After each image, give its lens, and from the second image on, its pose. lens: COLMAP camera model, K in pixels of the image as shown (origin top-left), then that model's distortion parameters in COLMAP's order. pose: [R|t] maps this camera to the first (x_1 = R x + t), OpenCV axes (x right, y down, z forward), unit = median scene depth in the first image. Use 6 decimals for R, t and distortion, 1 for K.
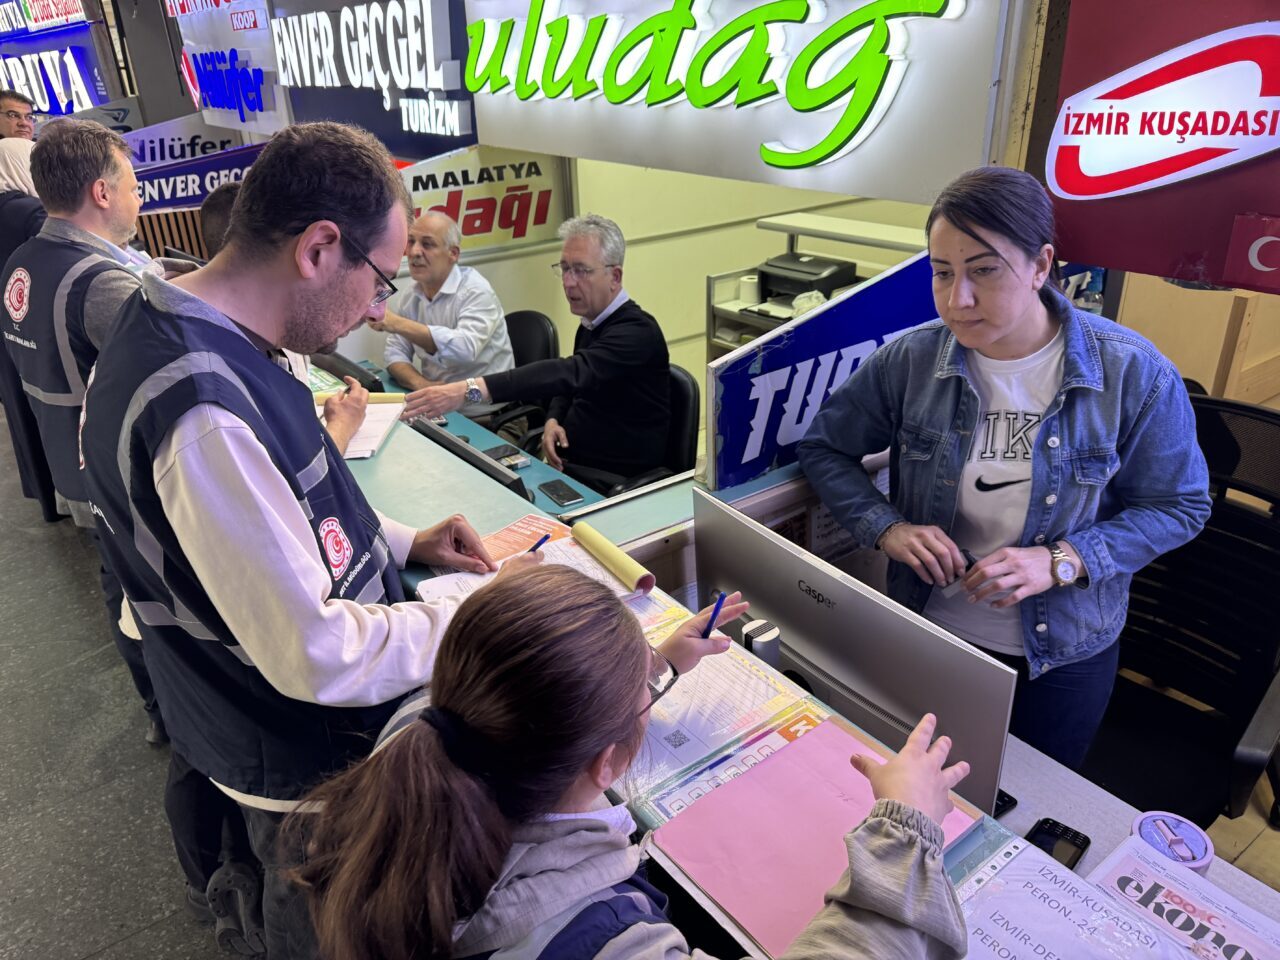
lens RADIAL K [[898.4, 0, 639.8], [0, 898.4, 475.5], [0, 0, 1]] dist [-0.003727, -0.004371]
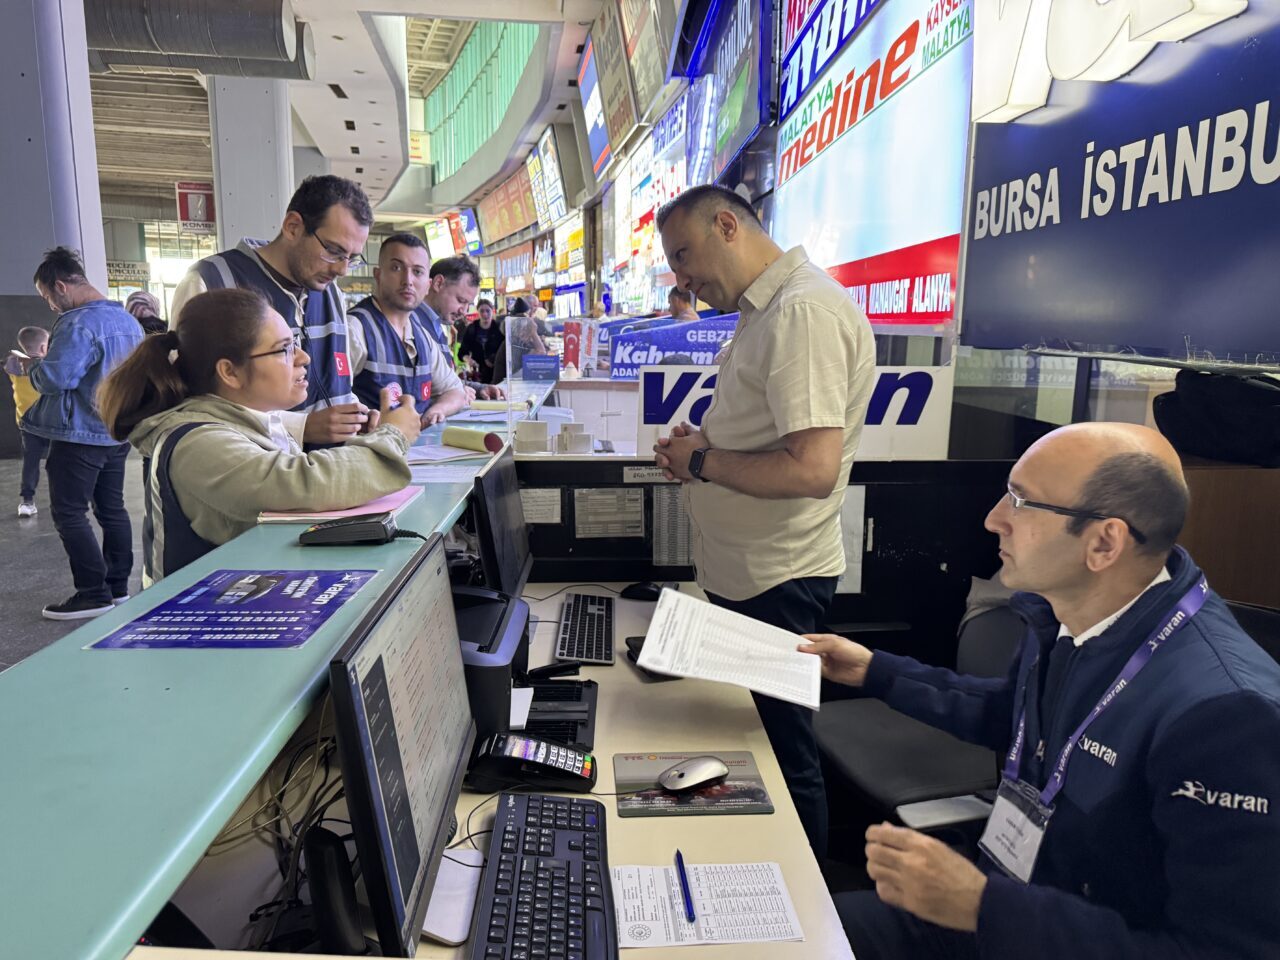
lens RADIAL K [[898.4, 0, 641.4], [0, 898.4, 484.3], [0, 0, 1]] dist [-0.003727, -0.004371]
pose [[0.863098, 0.161309, -0.478582, 1.244407], [-0.282714, 0.939550, -0.193180, 0.712486], [0.418490, 0.302035, 0.856528, -1.409752]]
